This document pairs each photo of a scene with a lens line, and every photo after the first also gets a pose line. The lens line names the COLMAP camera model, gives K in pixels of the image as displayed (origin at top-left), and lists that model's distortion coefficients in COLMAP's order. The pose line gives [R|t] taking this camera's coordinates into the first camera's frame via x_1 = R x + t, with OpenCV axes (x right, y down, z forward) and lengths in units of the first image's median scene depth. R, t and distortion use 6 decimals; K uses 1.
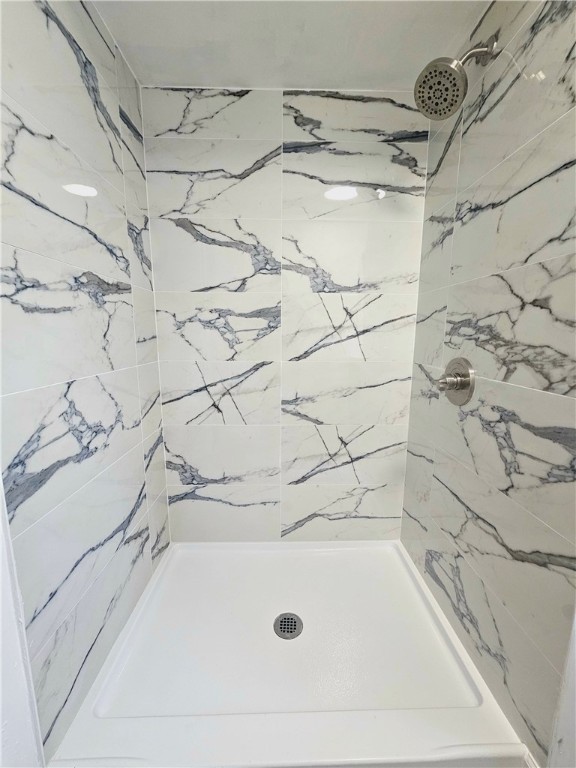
lens RADIAL K [[313.6, 0, 288.3], [0, 313.6, 383.0], [0, 0, 1]] dist [-0.003076, 0.000105]
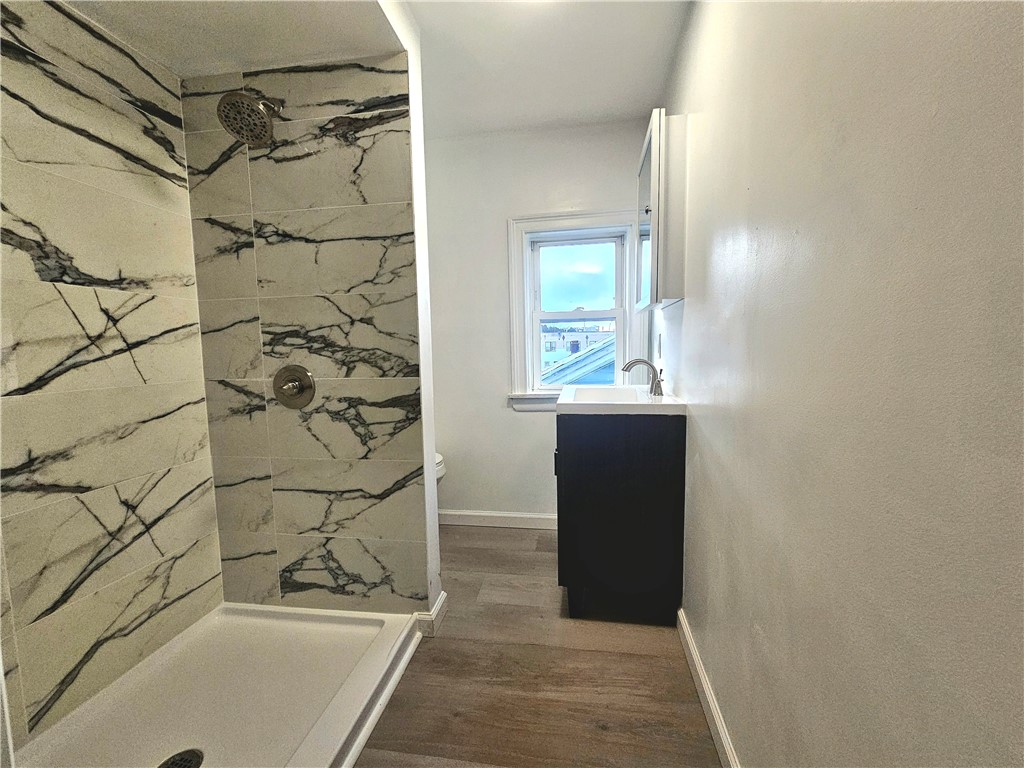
lens RADIAL K [[418.1, 0, 512.0], [0, 418.1, 384.0], [0, 0, 1]] dist [-0.003076, 0.000105]
pose [[0.188287, -0.095983, 0.977413, -0.732366], [0.178194, 0.982033, 0.062110, 0.029695], [-0.965813, 0.162475, 0.202008, -0.024087]]
